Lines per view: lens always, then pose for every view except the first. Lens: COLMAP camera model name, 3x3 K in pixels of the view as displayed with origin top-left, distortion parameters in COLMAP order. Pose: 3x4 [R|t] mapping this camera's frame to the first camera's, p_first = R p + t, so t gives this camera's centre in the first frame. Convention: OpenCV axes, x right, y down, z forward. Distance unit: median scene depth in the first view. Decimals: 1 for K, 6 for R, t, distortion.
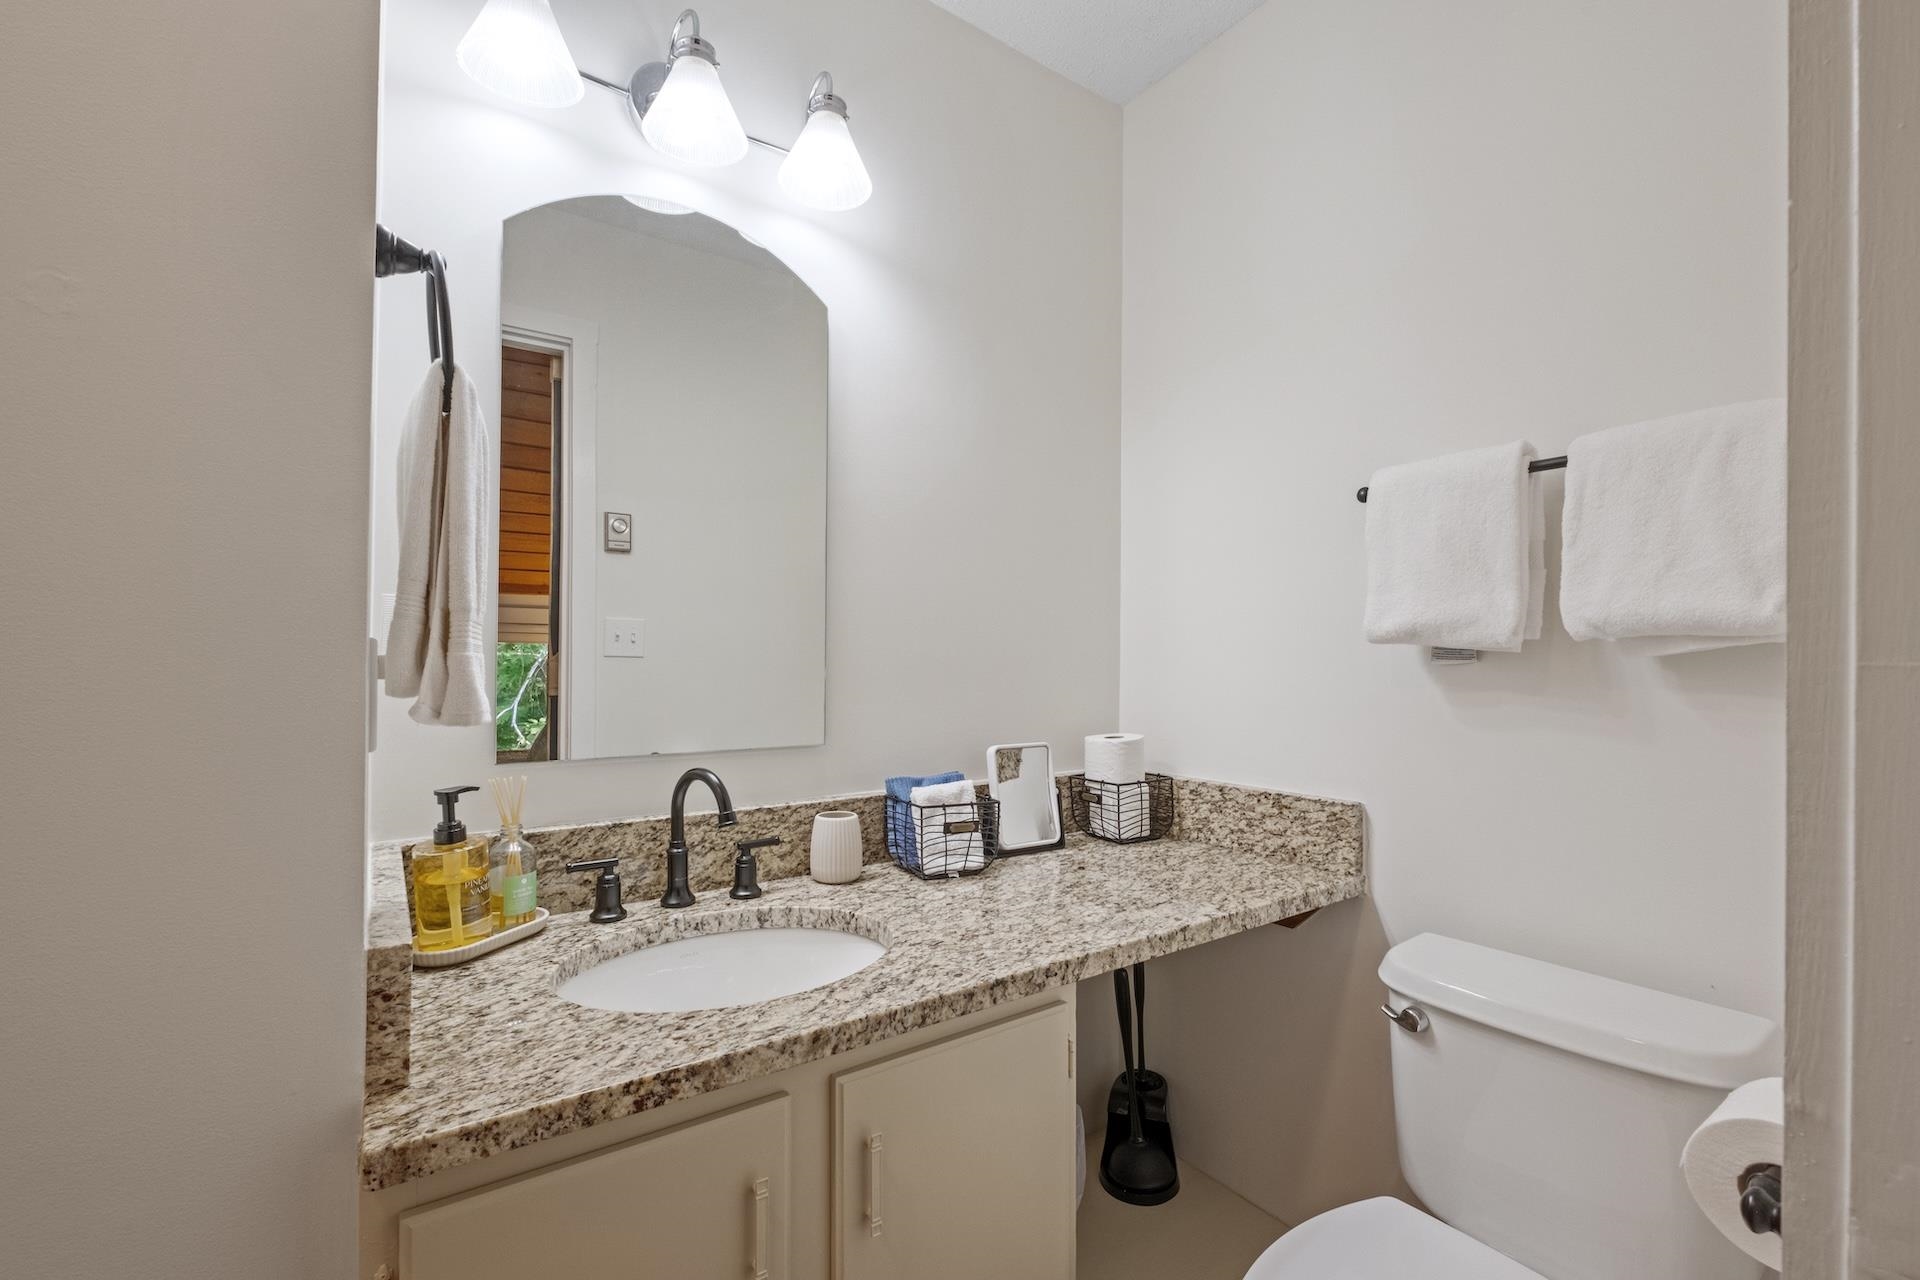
lens RADIAL K [[836.7, 0, 955.5], [0, 836.7, 642.6], [0, 0, 1]] dist [-0.001610, -0.000469]
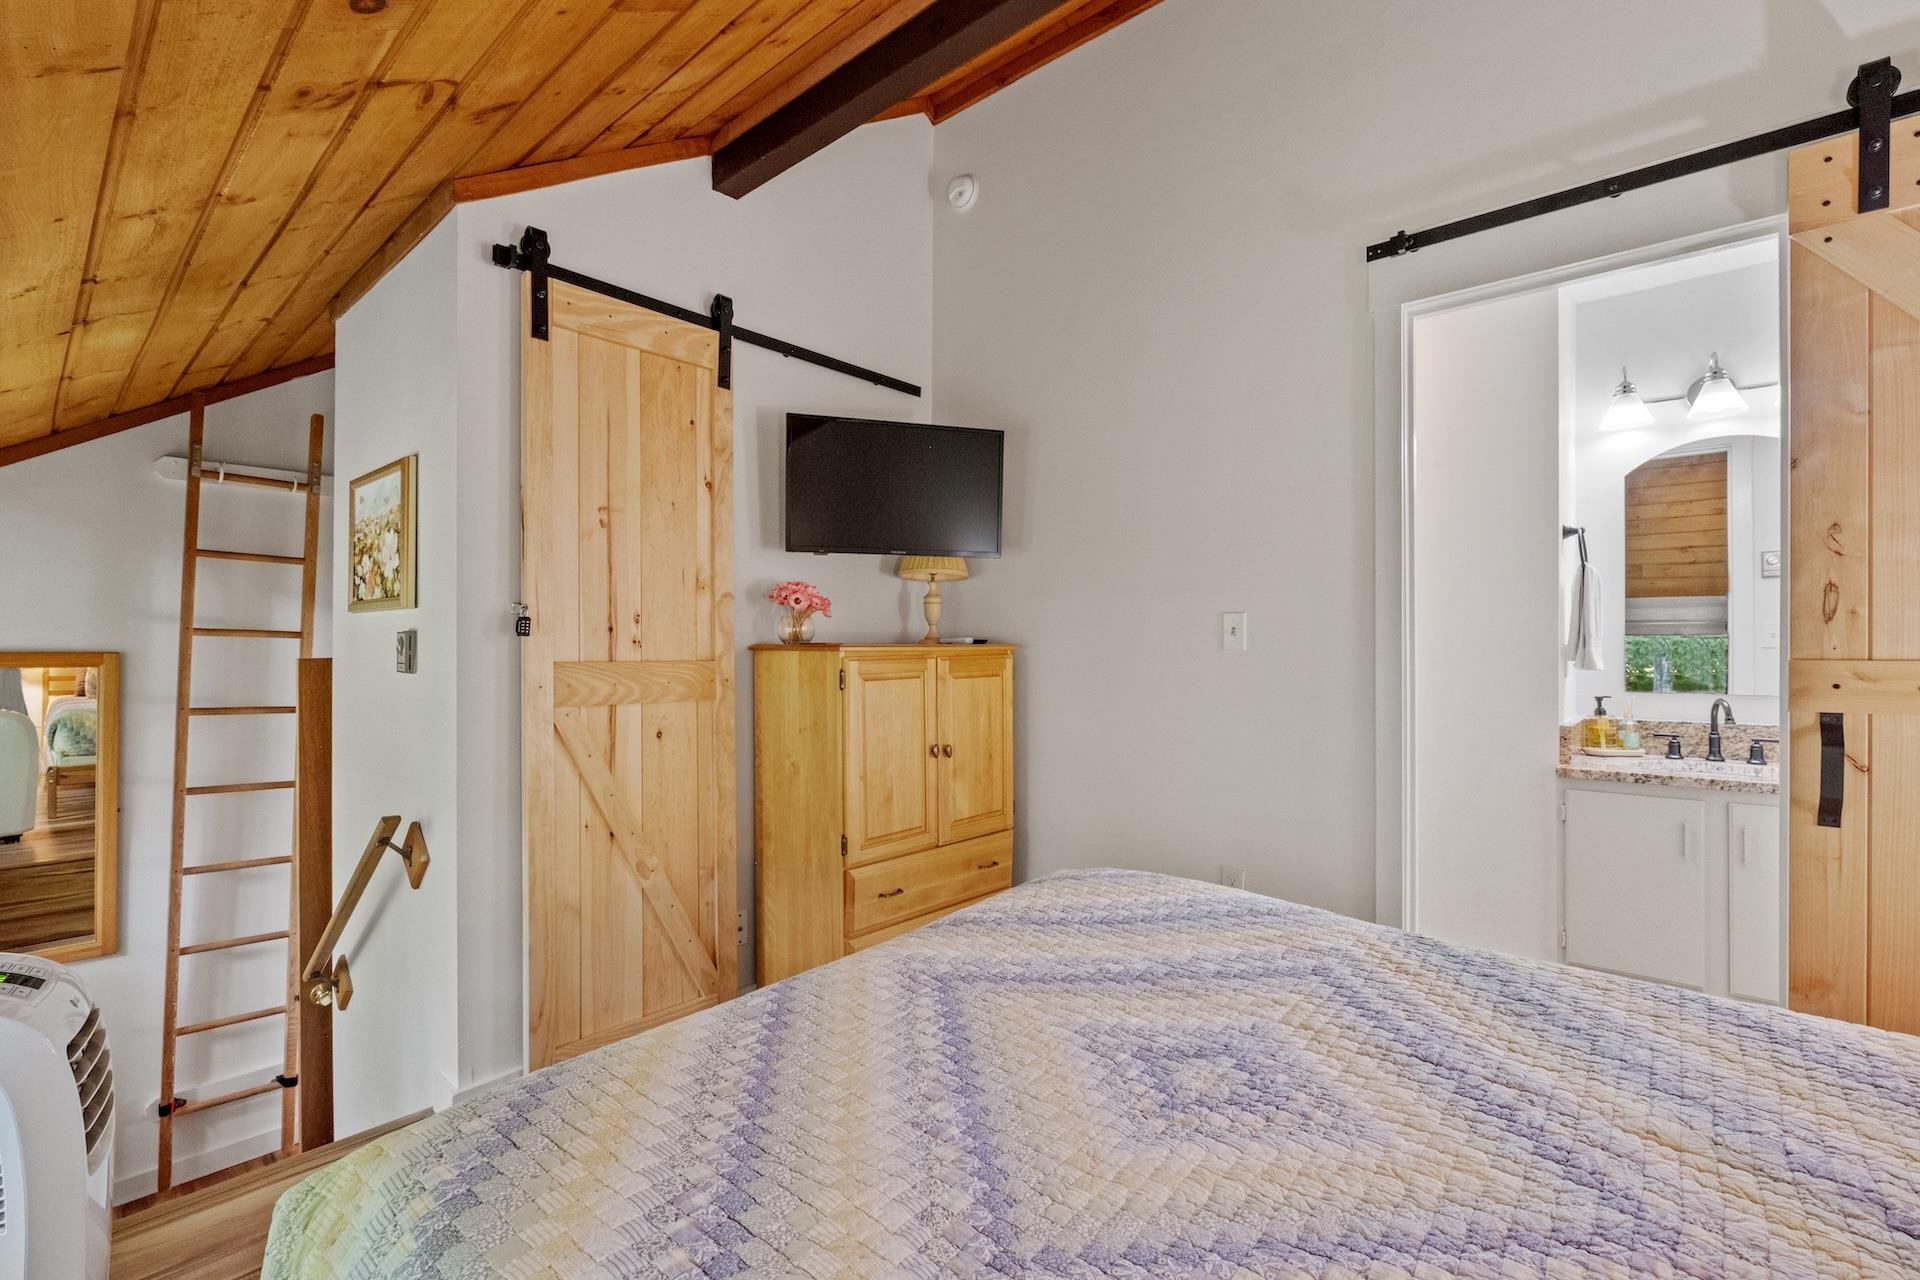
lens RADIAL K [[836.7, 0, 955.5], [0, 836.7, 642.6], [0, 0, 1]] dist [-0.001610, -0.000469]
pose [[0.235658, -0.004764, -0.971824, 1.500031], [0.019768, 0.999805, -0.000108, -0.045085], [0.971635, -0.019185, 0.235706, -1.638406]]
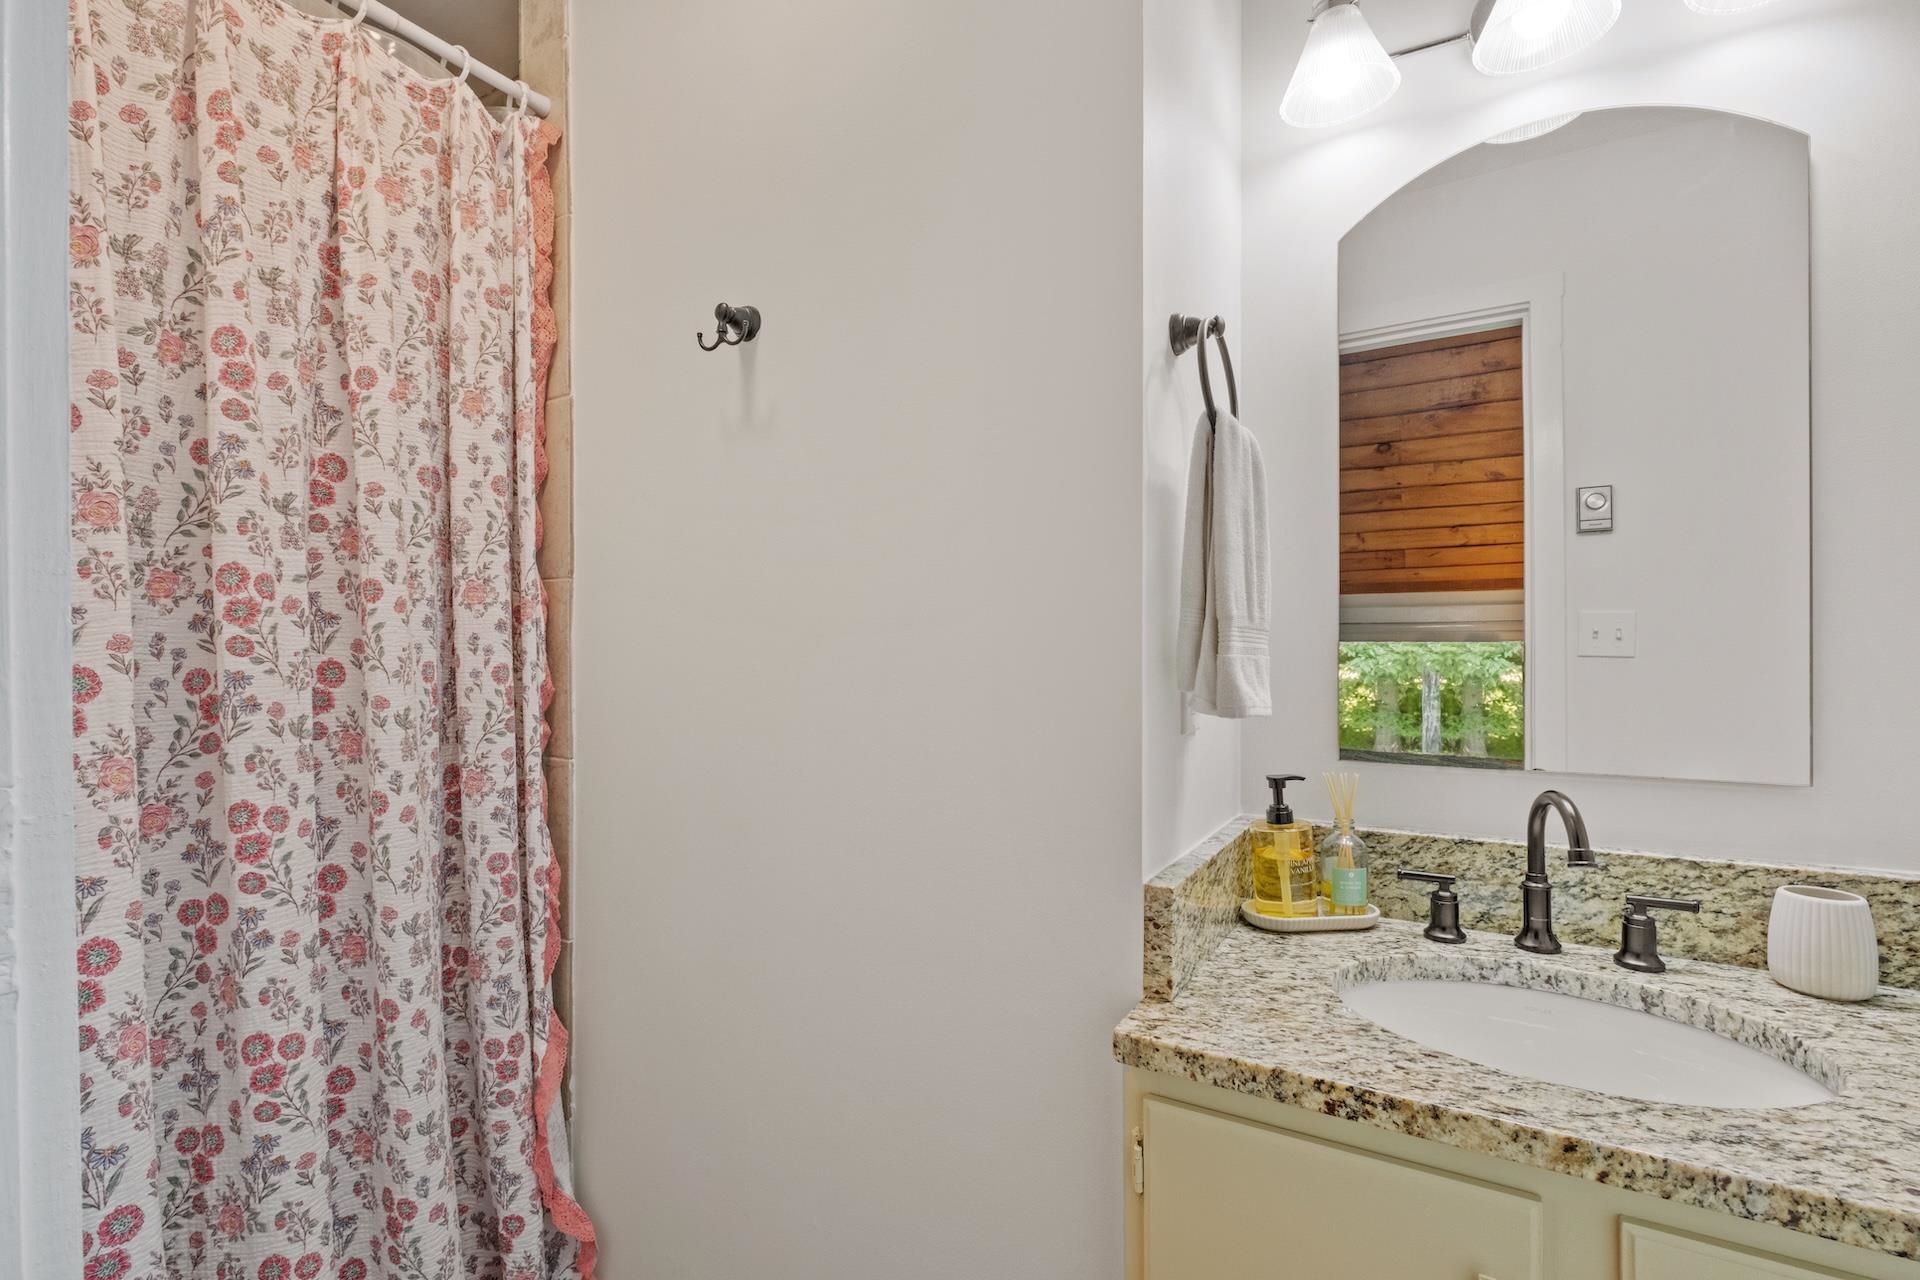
lens RADIAL K [[852.7, 0, 944.3], [0, 852.7, 650.8], [0, 0, 1]] dist [-0.001424, -0.000662]
pose [[0.408111, -0.011653, -0.912858, 0.239310], [0.019114, 0.999808, -0.004218, 0.003253], [0.912732, -0.015726, 0.408255, 0.114477]]
